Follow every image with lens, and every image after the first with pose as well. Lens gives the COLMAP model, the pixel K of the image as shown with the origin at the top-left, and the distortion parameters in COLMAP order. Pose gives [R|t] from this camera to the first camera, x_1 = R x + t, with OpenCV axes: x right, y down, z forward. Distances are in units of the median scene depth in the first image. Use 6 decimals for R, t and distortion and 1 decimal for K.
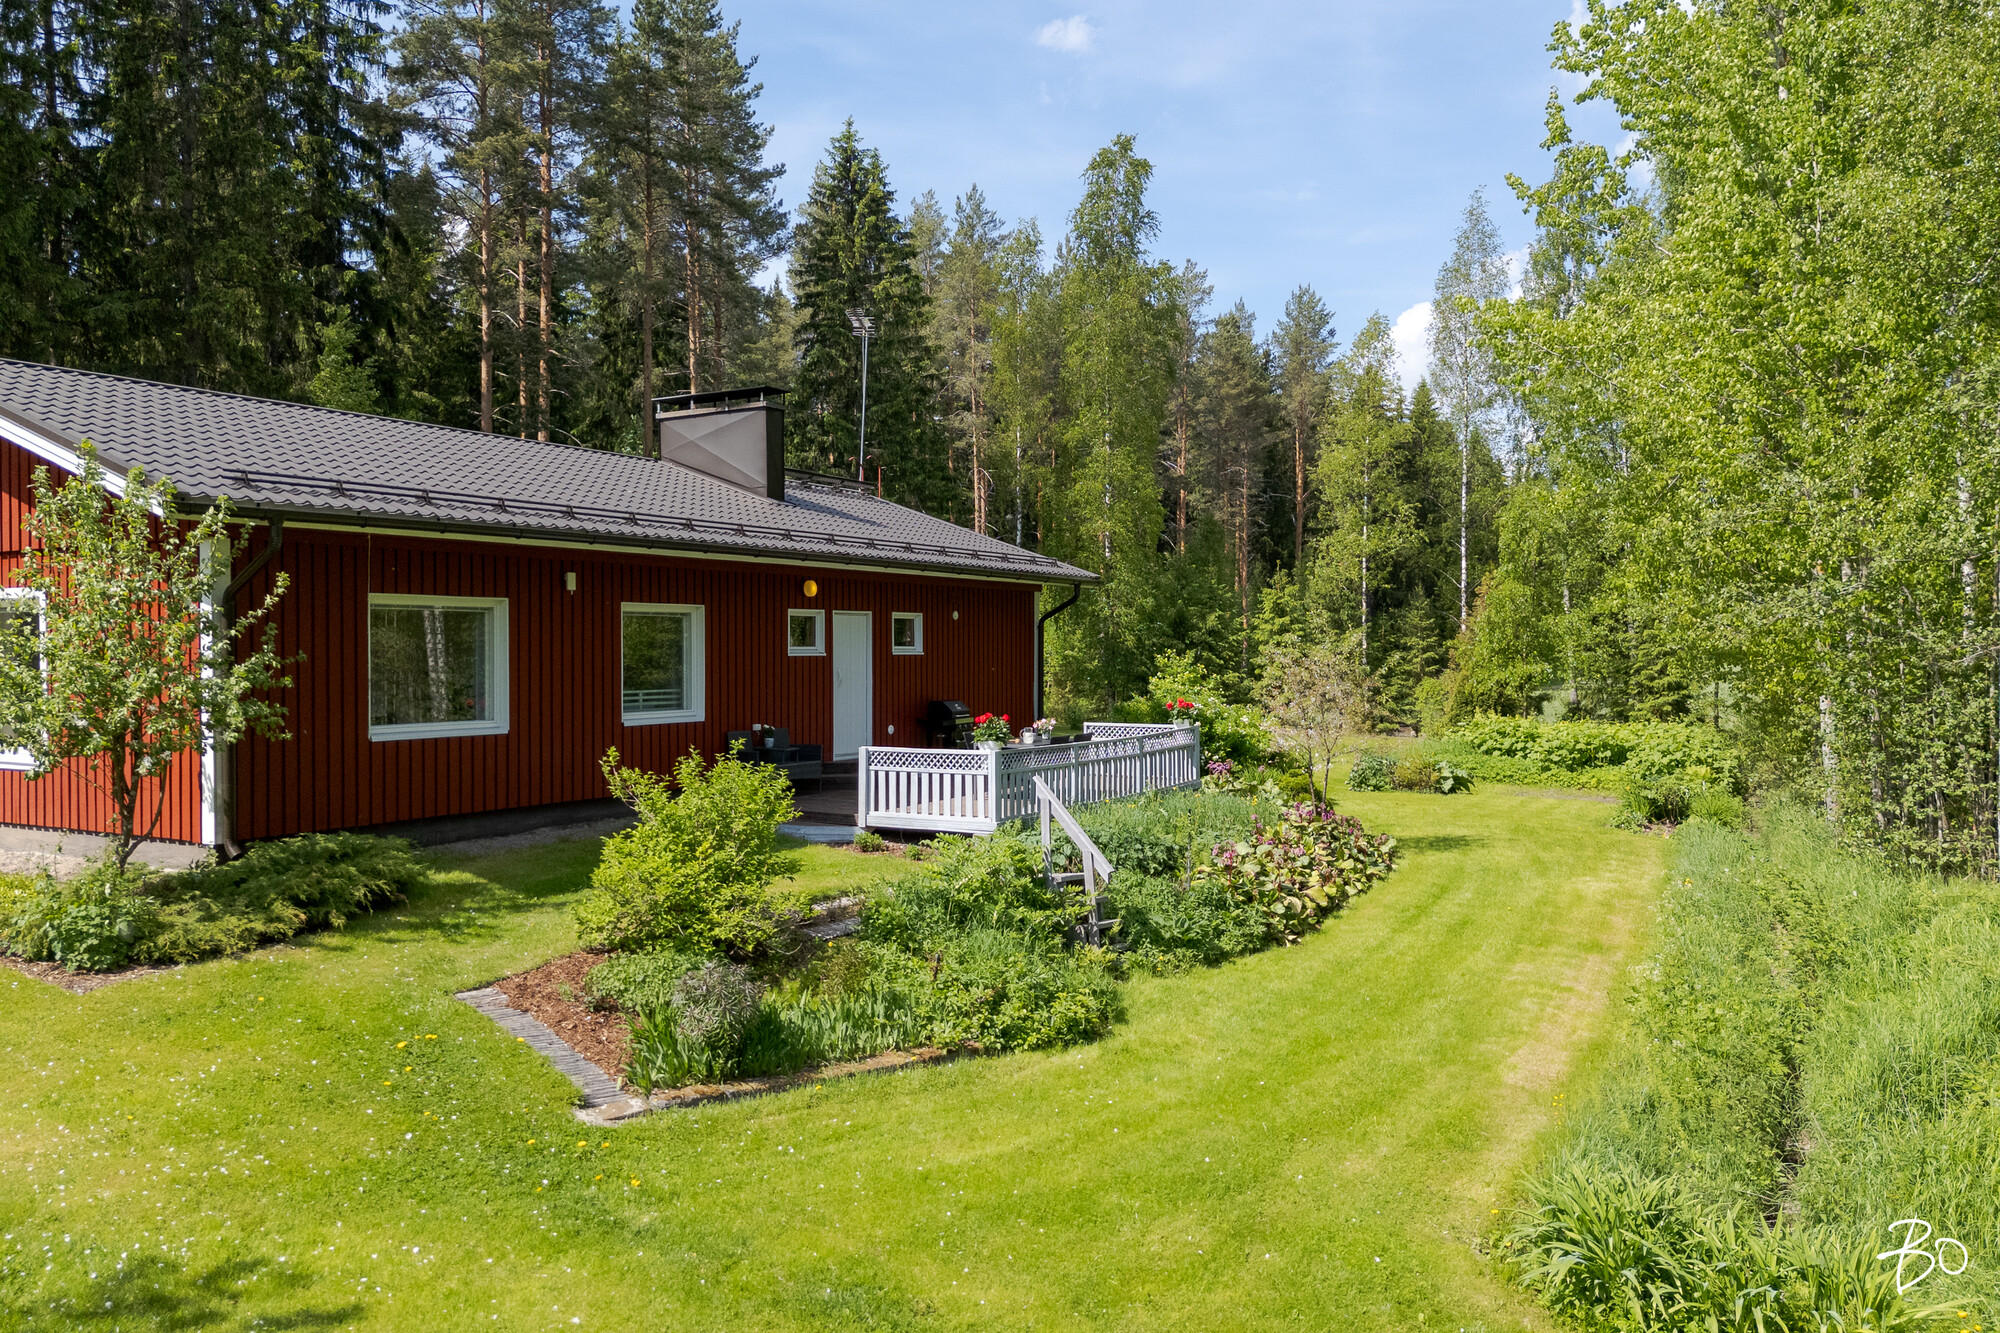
lens RADIAL K [[1509.3, 0, 995.7], [0, 1509.3, 666.2], [0, 0, 1]] dist [0.081901, -0.083702]
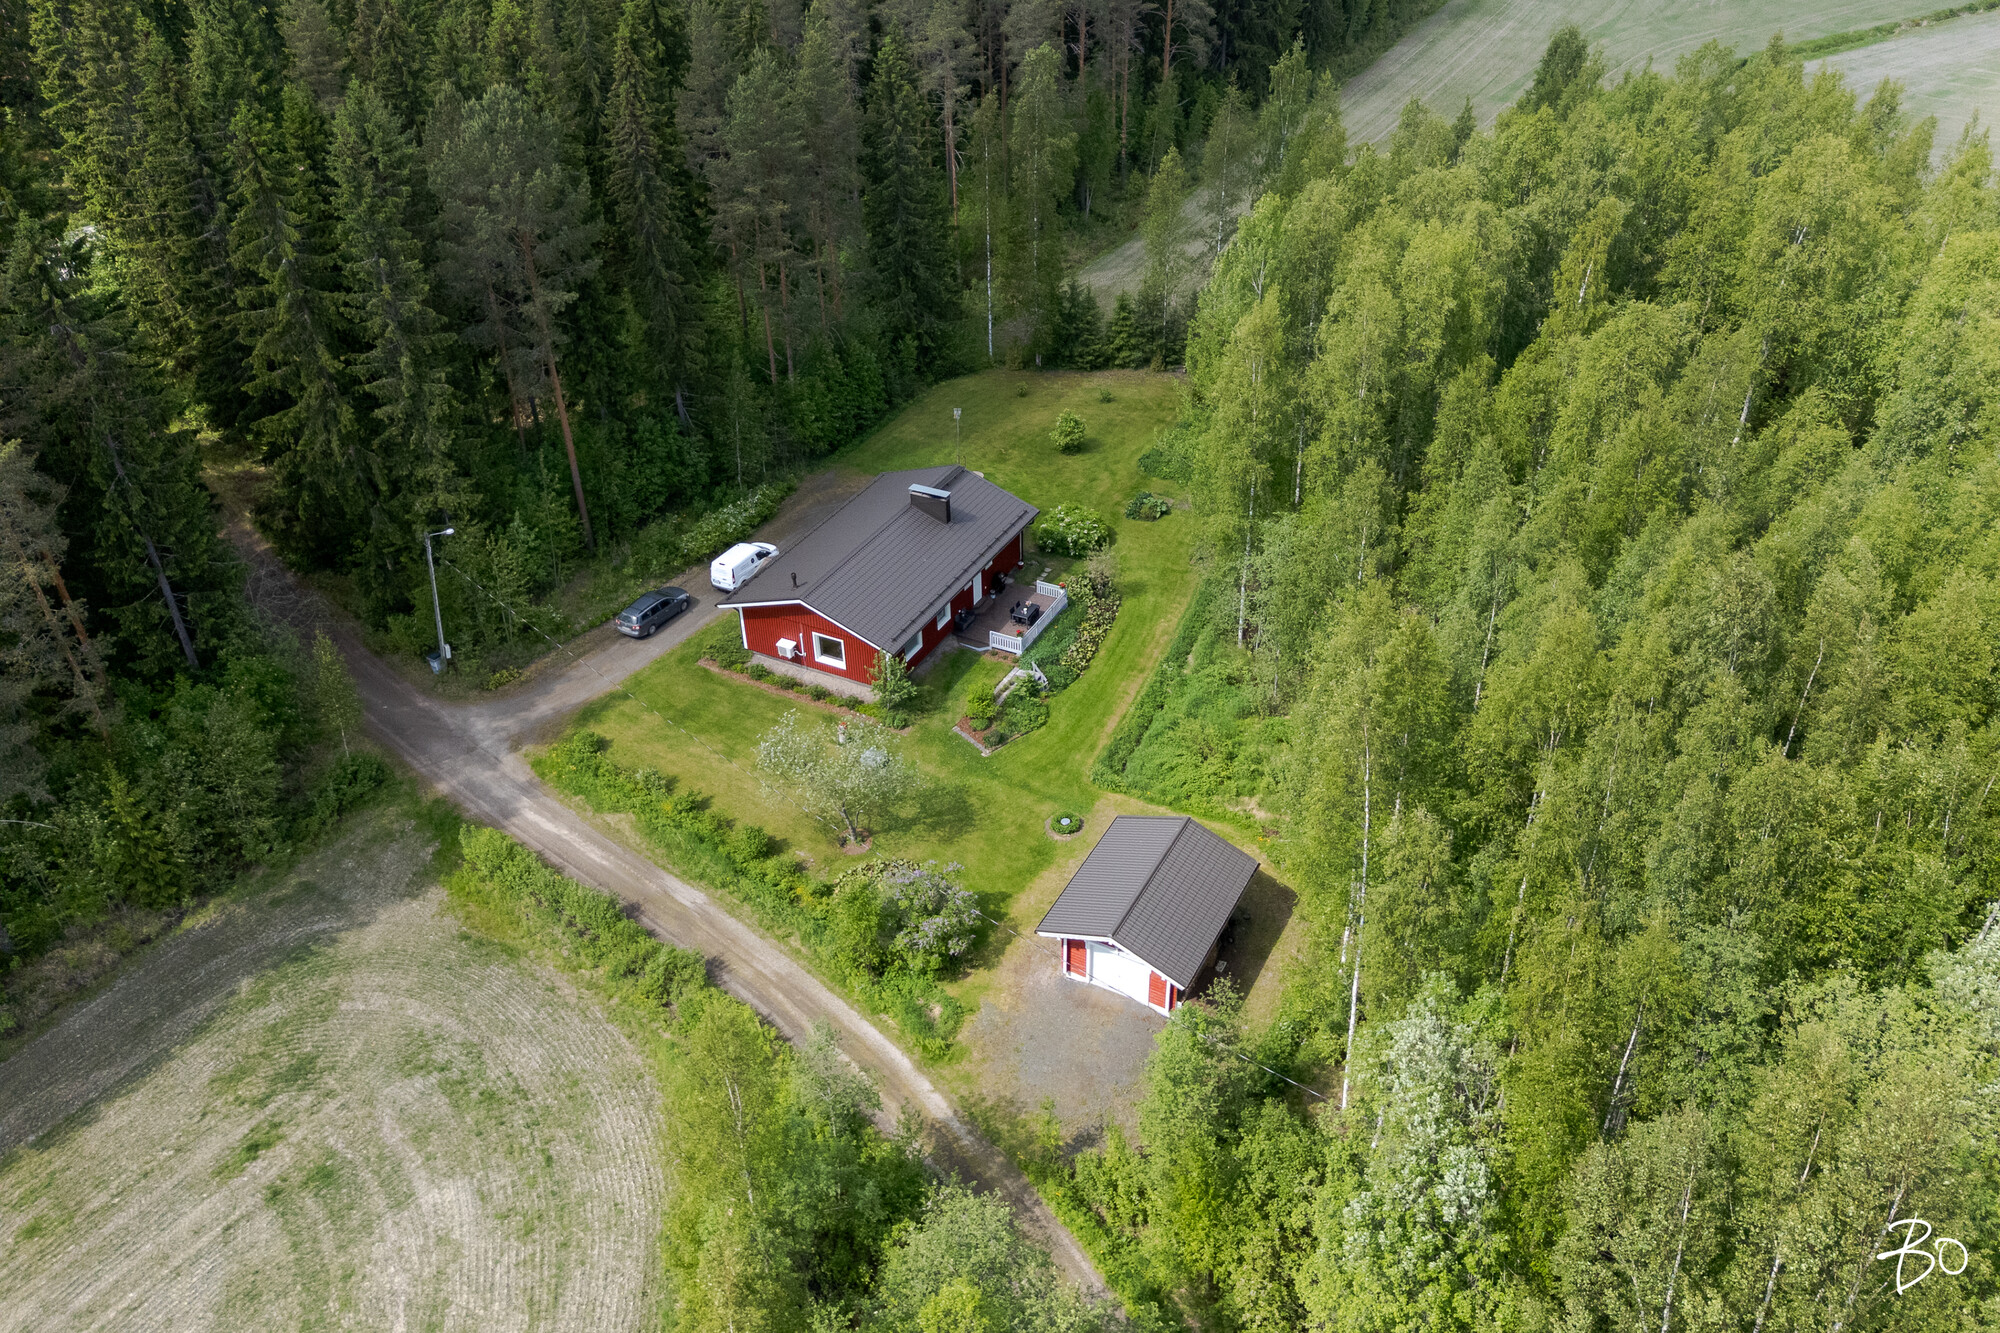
lens RADIAL K [[1509.3, 0, 1003.5], [0, 1509.3, 668.8], [0, 0, 1]] dist [0.081901, -0.083702]
pose [[0.997419, -0.051240, 0.050304, -0.207995], [0.015828, 0.840223, 0.542009, -1.698005], [-0.070039, -0.539814, 0.838865, -2.100929]]
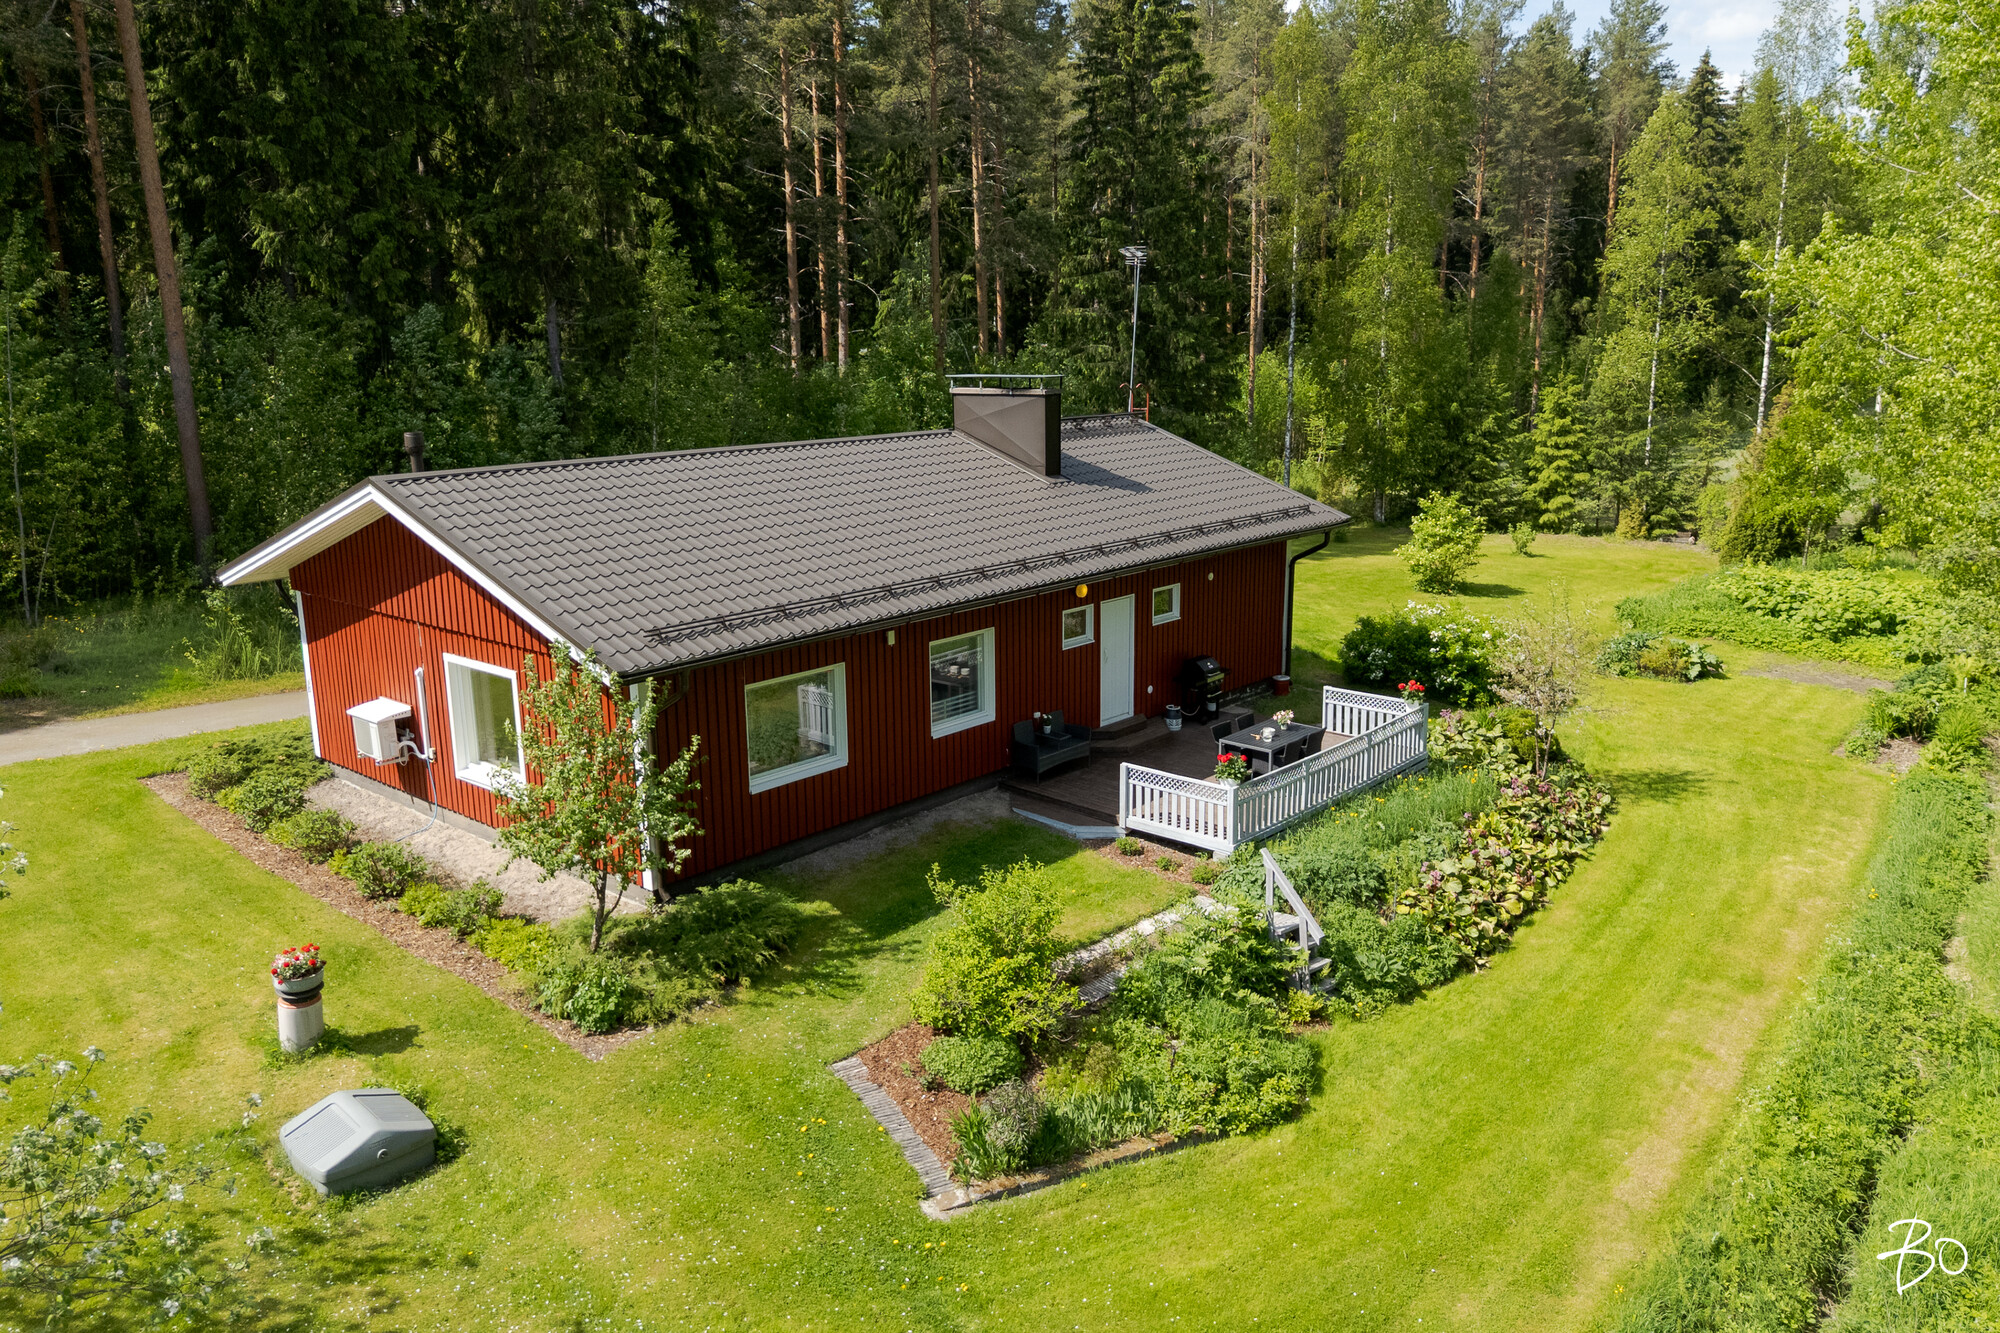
lens RADIAL K [[1509.3, 0, 1000.2], [0, 1509.3, 651.3], [0, 0, 1]] dist [0.081901, -0.083702]
pose [[0.984421, 0.033485, -0.172611, 0.014484], [0.002367, 0.979086, 0.203433, -0.207450], [0.175813, -0.200672, 0.963753, -0.118544]]
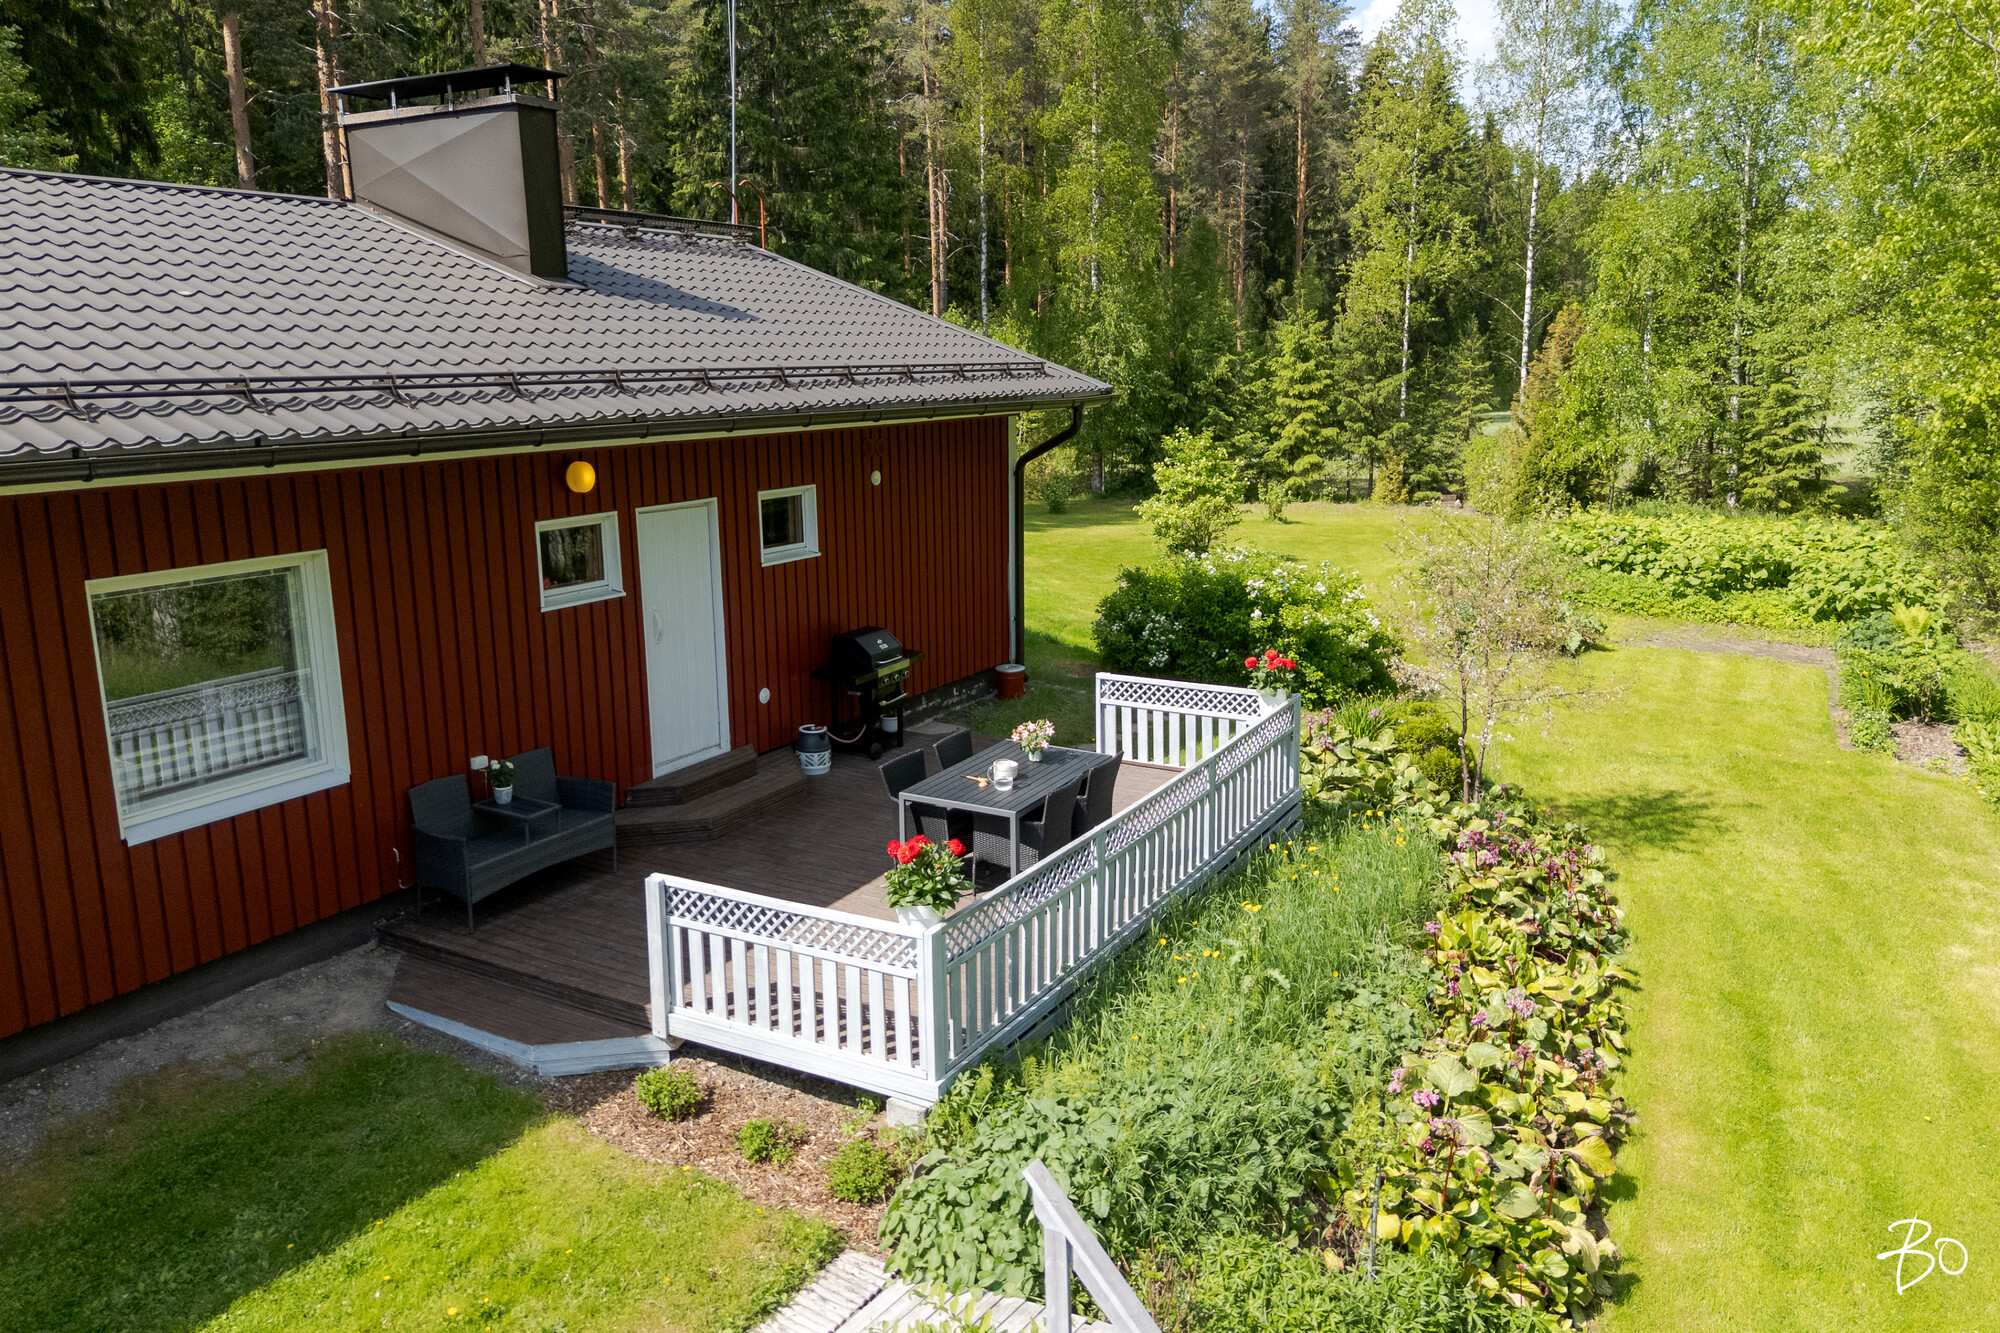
lens RADIAL K [[1509.3, 0, 1000.5], [0, 1509.3, 650.0], [0, 0, 1]] dist [0.081901, -0.083702]
pose [[0.999641, -0.011793, 0.024038, 0.006806], [0.007157, 0.982799, 0.184542, -0.076054], [-0.025801, -0.184304, 0.982531, 0.404849]]
